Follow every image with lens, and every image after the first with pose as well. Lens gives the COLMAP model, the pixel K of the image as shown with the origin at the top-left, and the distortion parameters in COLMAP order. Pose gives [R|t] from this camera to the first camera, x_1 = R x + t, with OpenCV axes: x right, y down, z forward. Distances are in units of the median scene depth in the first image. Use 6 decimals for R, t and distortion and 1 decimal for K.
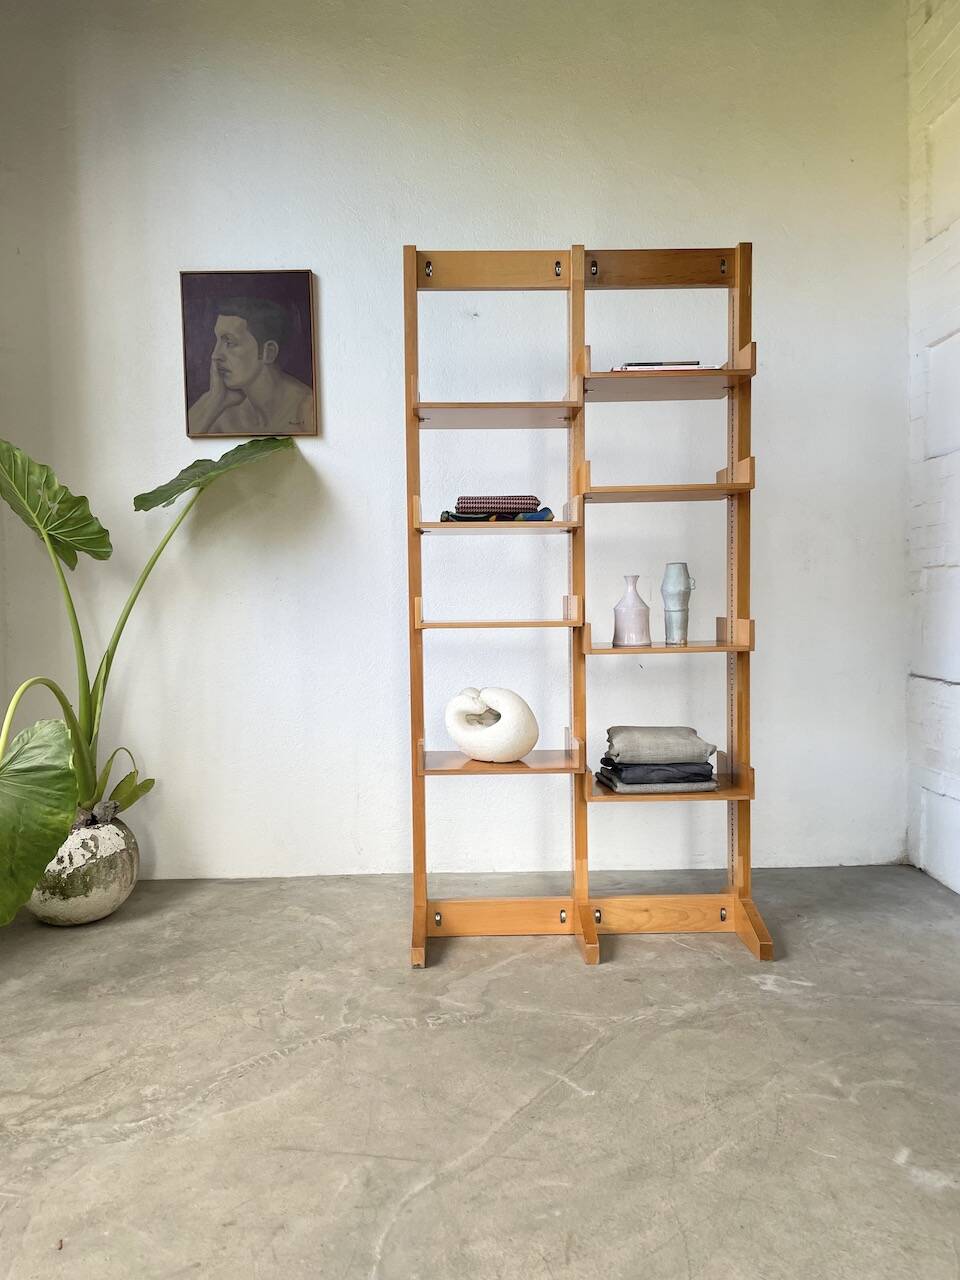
lens RADIAL K [[957.4, 0, 477.4], [0, 957.4, 646.3], [0, 0, 1]] dist [0.087743, -0.112812]
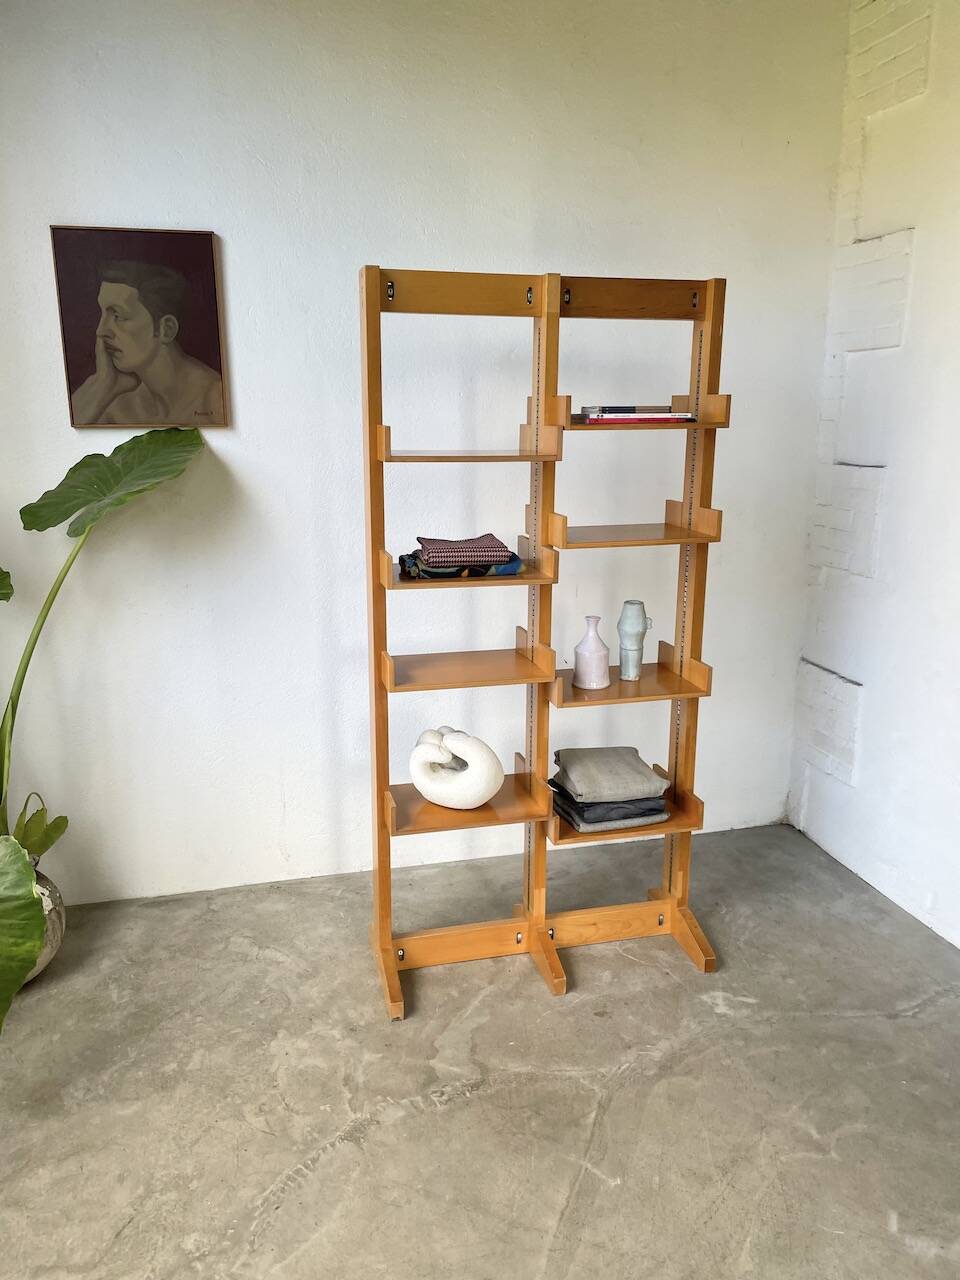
lens RADIAL K [[956.0, 0, 483.7], [0, 956.0, 642.3], [0, 0, 1]] dist [0.088408, -0.113517]
pose [[0.973553, -0.035882, 0.225624, -0.180204], [-0.007418, 0.982103, 0.188196, -0.241456], [-0.228340, -0.184893, 0.955864, 0.072695]]
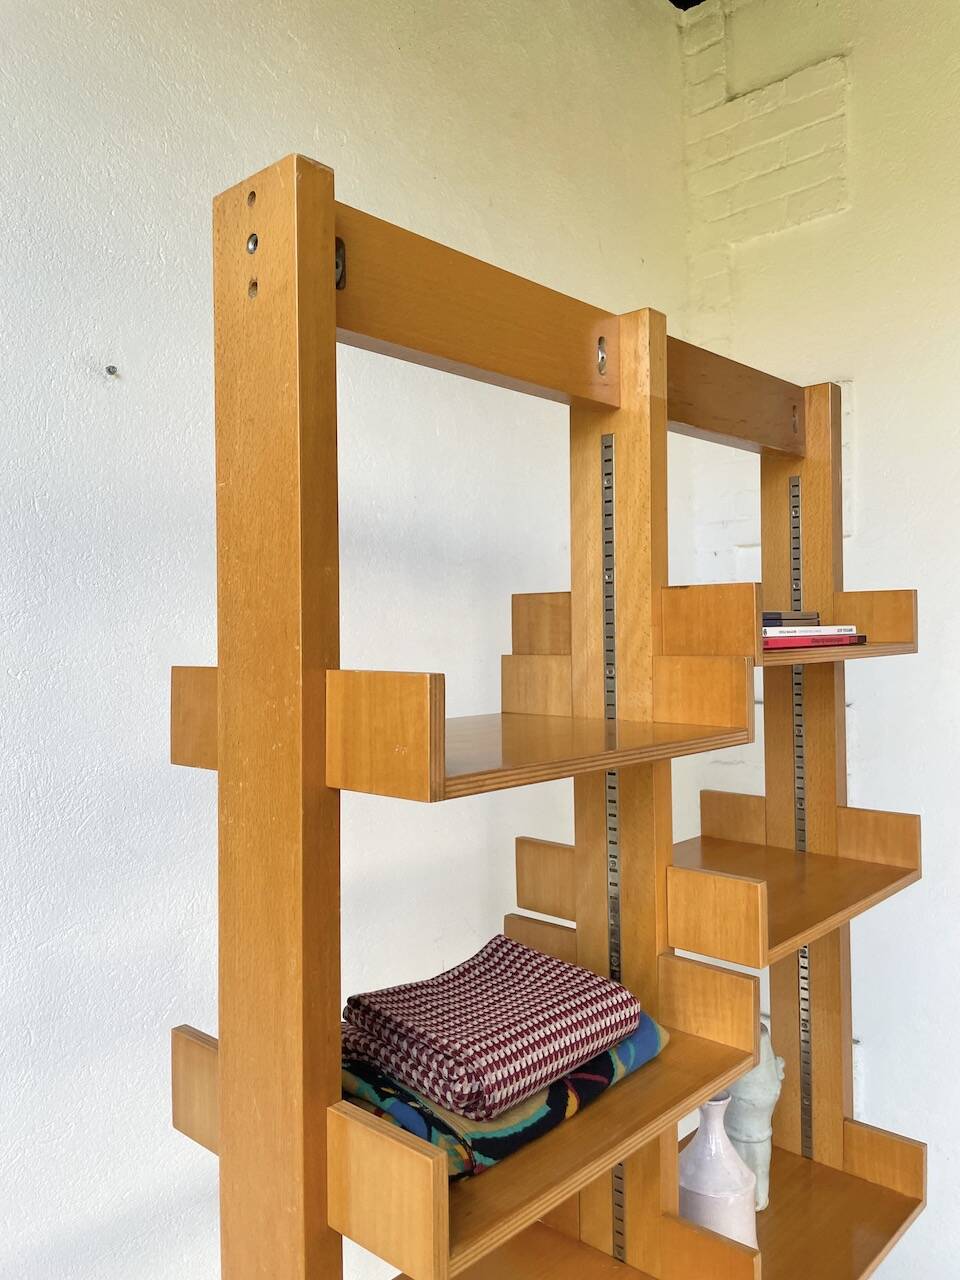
lens RADIAL K [[967.0, 0, 475.0], [0, 967.0, 629.0], [0, 0, 1]] dist [0.085390, -0.116079]
pose [[0.702906, 0.007377, 0.711244, -0.227237], [0.038773, 0.998062, -0.048670, -0.268459], [-0.710225, 0.061787, 0.701258, 0.780018]]
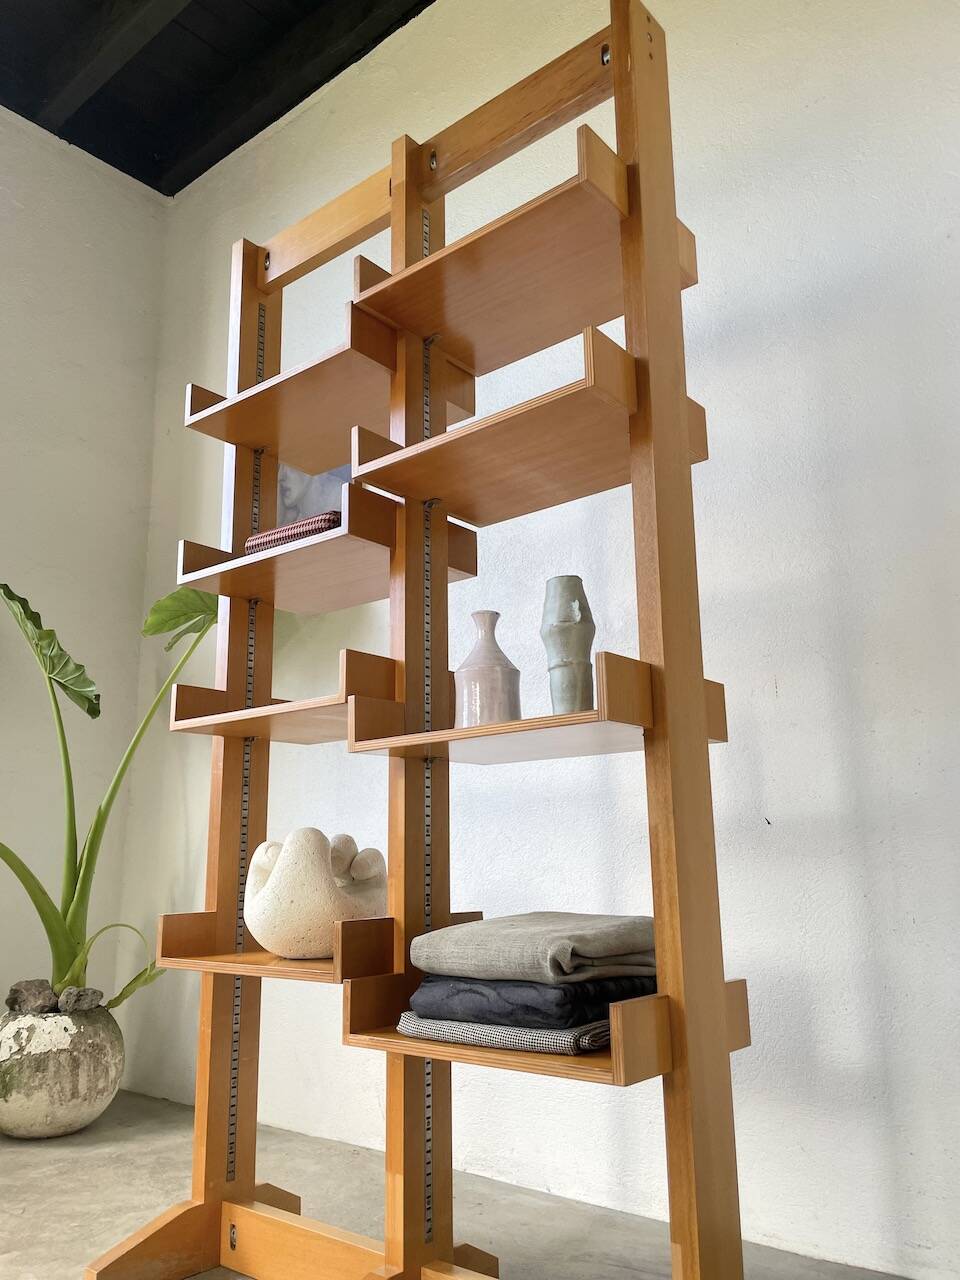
lens RADIAL K [[967.6, 0, 485.6], [0, 967.6, 645.3], [0, 0, 1]] dist [0.076323, -0.110813]
pose [[0.758950, -0.139794, -0.635965, 0.523006], [-0.027420, 0.968955, -0.245712, 0.080885], [0.650571, 0.203922, 0.731556, 0.617205]]
